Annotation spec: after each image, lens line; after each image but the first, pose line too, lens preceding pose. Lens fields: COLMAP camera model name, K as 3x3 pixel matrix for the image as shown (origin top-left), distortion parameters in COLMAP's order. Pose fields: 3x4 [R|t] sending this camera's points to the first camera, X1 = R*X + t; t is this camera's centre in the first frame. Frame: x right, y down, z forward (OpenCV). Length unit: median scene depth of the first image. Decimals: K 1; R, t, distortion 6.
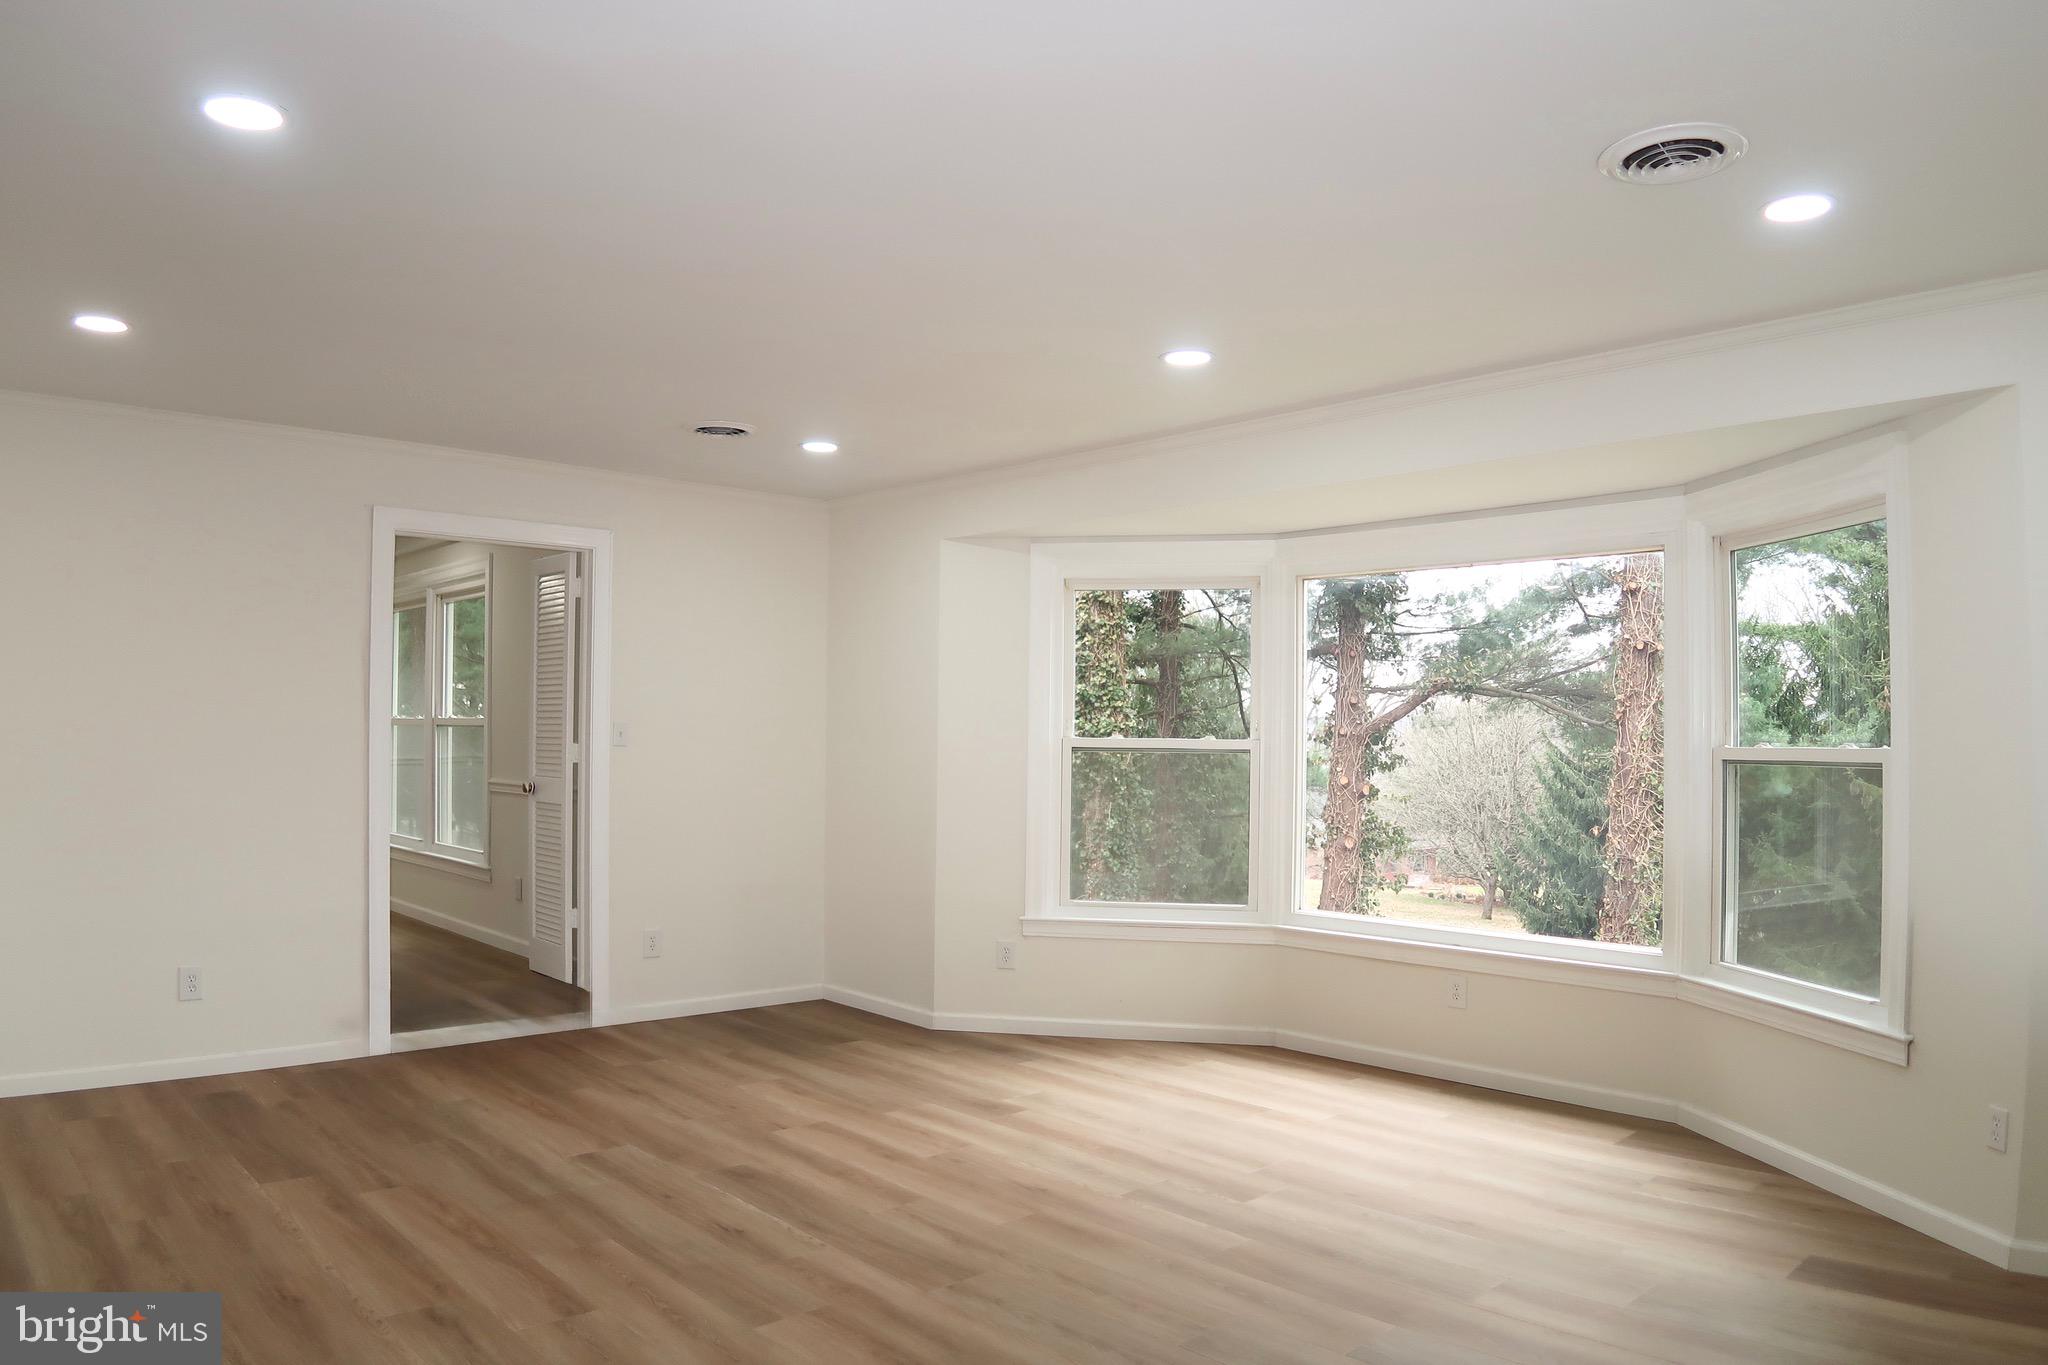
lens RADIAL K [[1394.0, 0, 1051.0], [0, 1394.0, 651.1], [0, 0, 1]] dist [-0.122079, -0.003822]
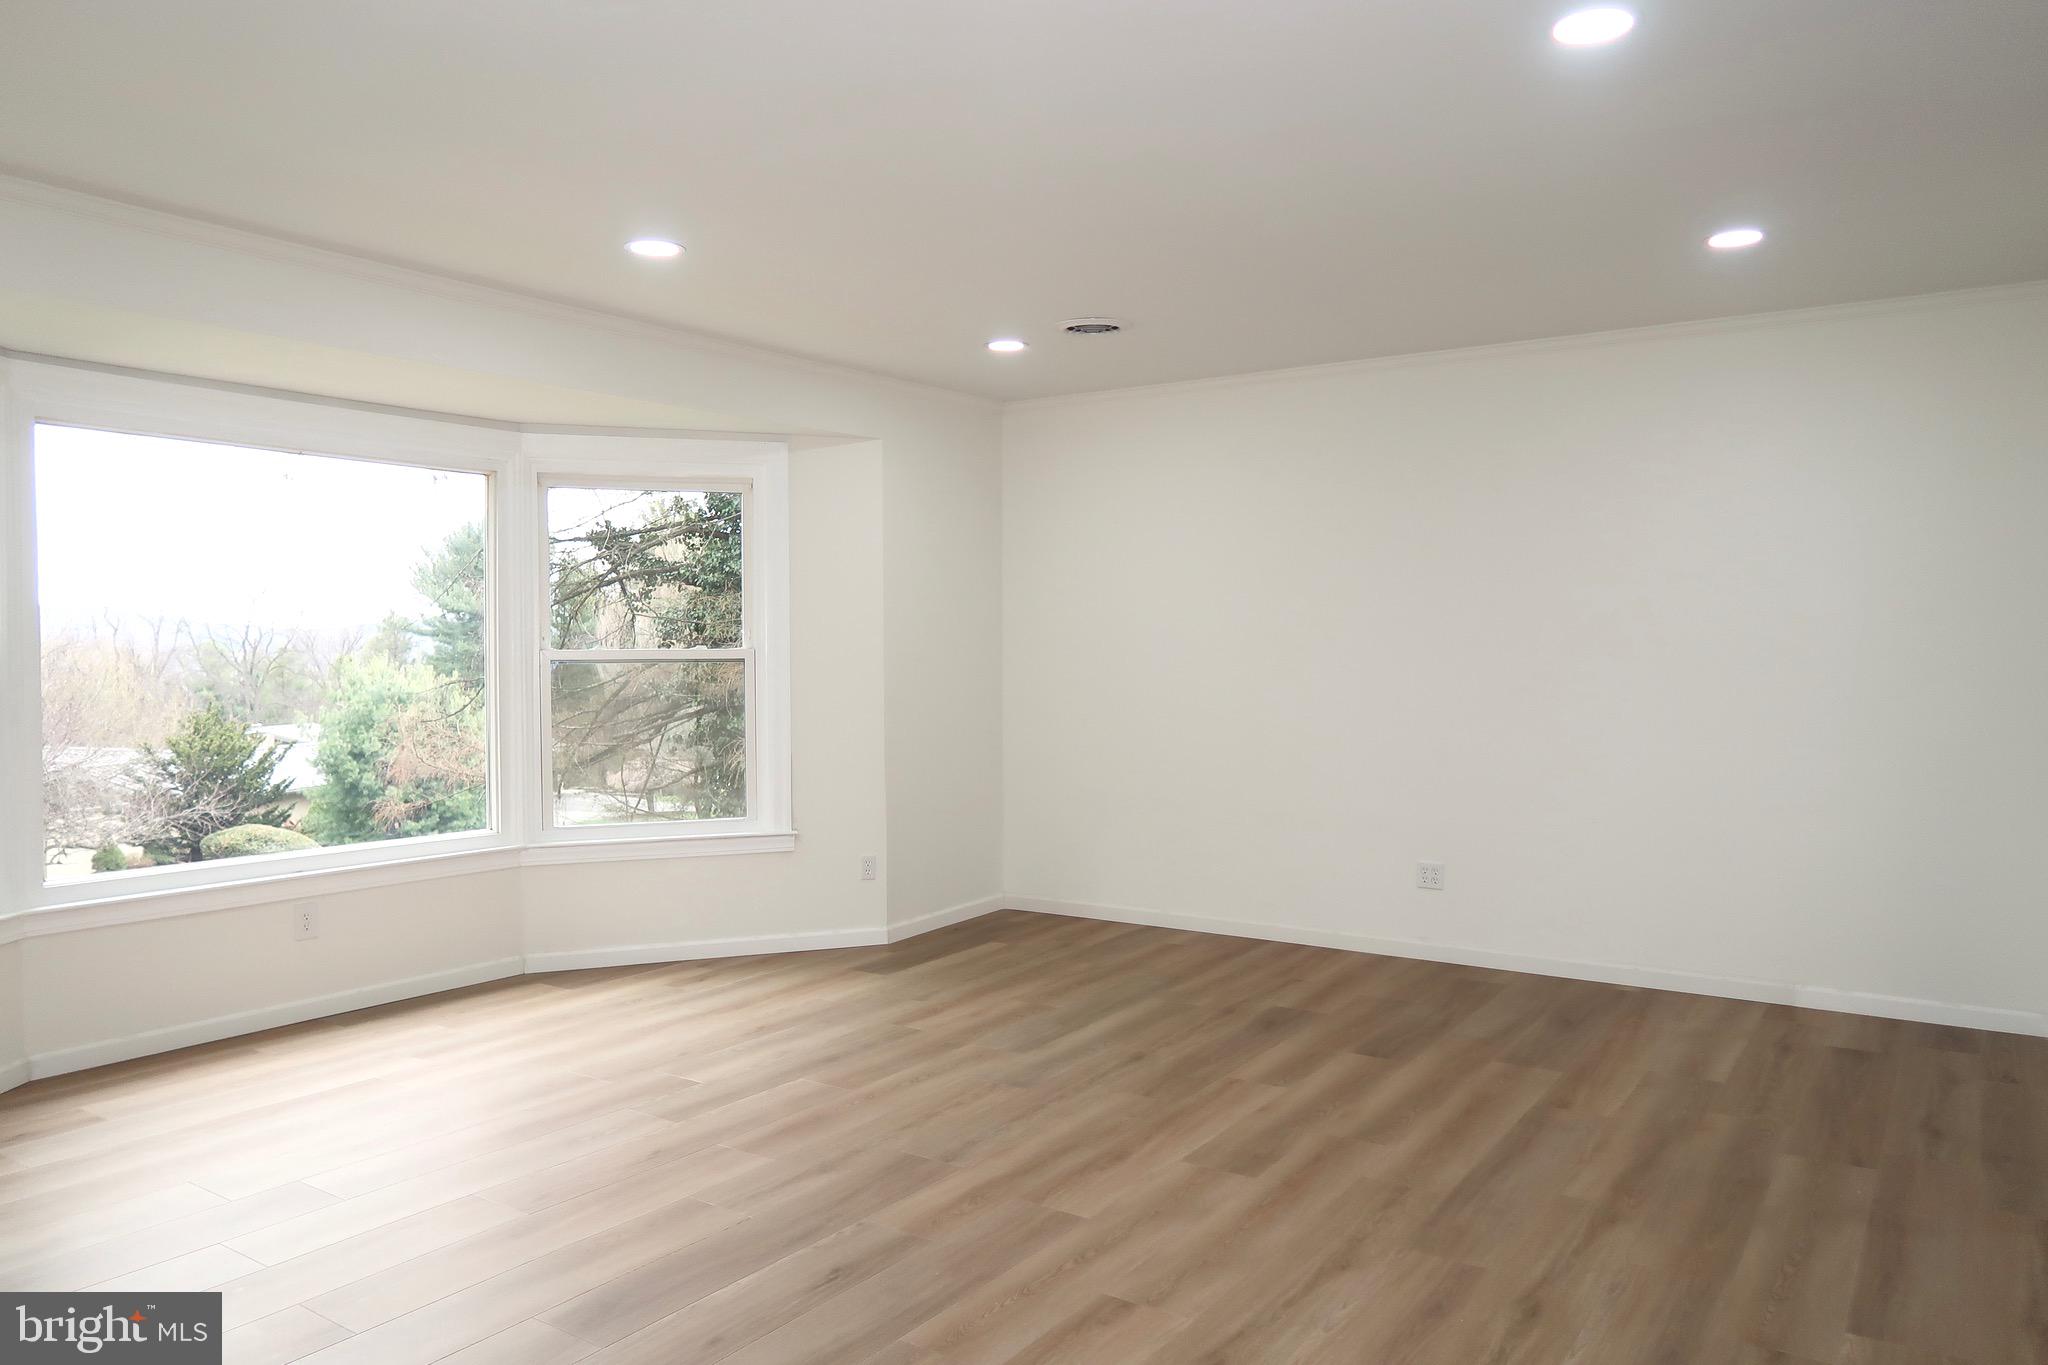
lens RADIAL K [[1411.9, 0, 1038.0], [0, 1411.9, 676.0], [0, 0, 1]] dist [-0.018199, 0.003626]
pose [[-0.208063, -0.035764, 0.977461, -0.969370], [-0.057755, 0.998037, 0.024223, 0.046464], [-0.976409, -0.051414, -0.209720, 0.986861]]
